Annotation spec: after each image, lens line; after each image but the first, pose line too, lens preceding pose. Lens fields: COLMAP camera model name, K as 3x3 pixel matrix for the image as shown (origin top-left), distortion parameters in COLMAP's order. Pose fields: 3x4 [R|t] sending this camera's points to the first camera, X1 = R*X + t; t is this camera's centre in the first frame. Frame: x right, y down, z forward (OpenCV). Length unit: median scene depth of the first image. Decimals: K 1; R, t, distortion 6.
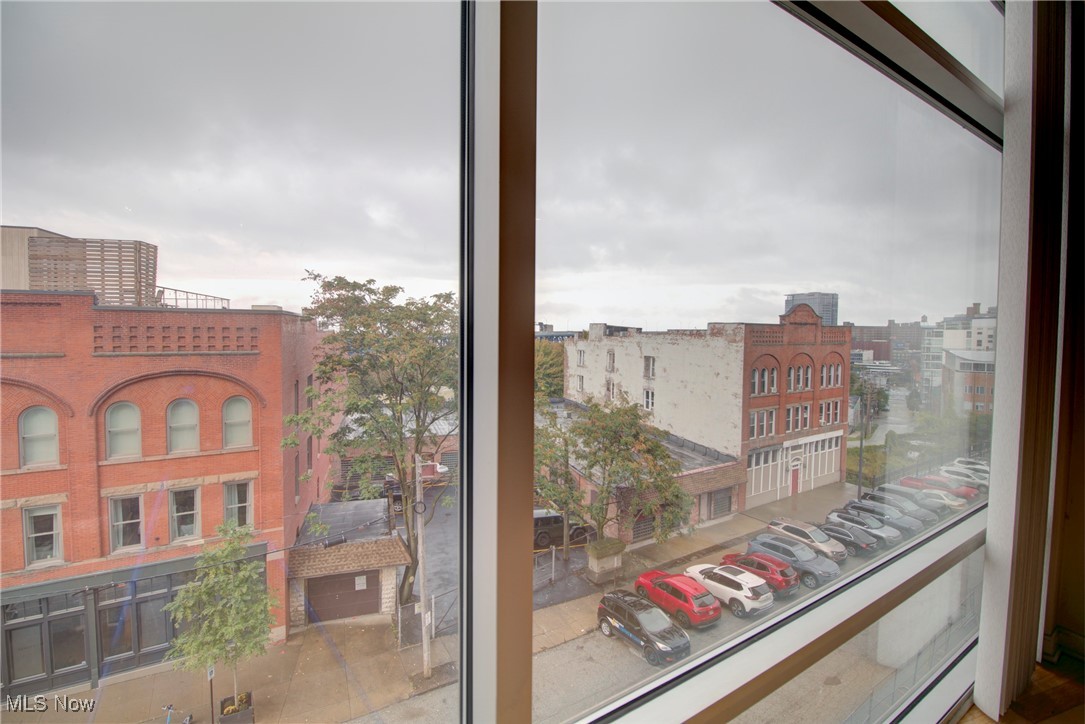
lens RADIAL K [[511.1, 0, 531.4], [0, 511.1, 351.5], [0, 0, 1]] dist [-0.005321, -0.009676]
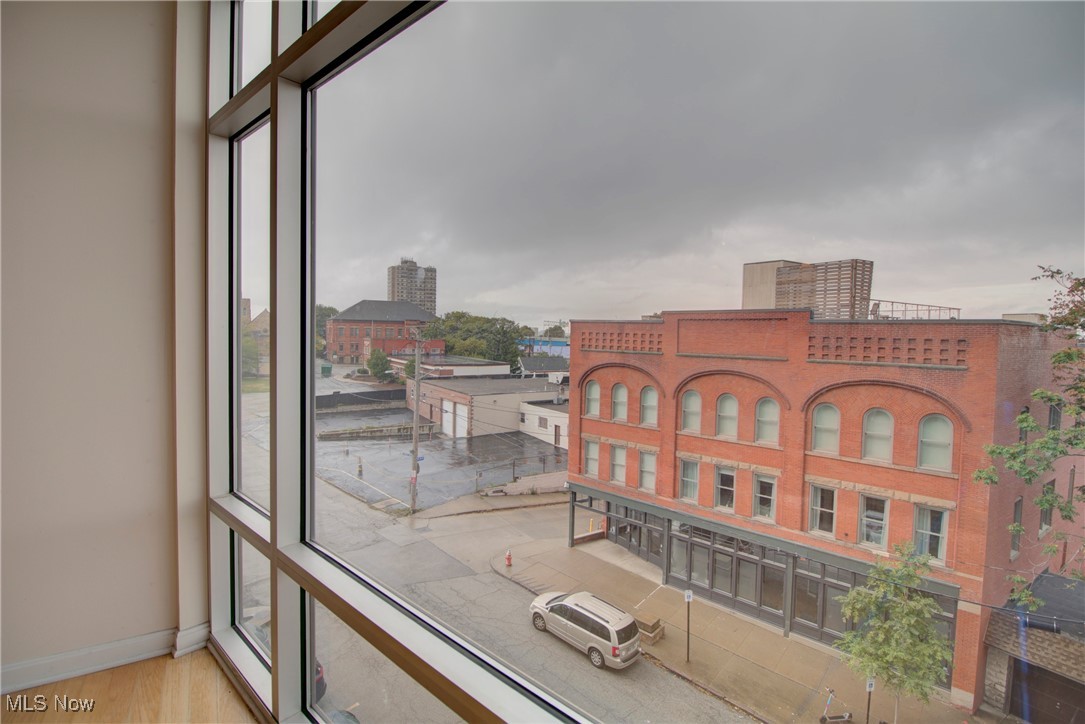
lens RADIAL K [[511.1, 0, 541.3], [0, 511.1, 350.6], [0, 0, 1]] dist [-0.005321, -0.009676]
pose [[0.257355, 0.031576, -0.965801, 0.122544], [-0.056380, 0.998254, 0.017613, -0.002856], [0.964671, 0.049919, 0.258686, 0.075357]]
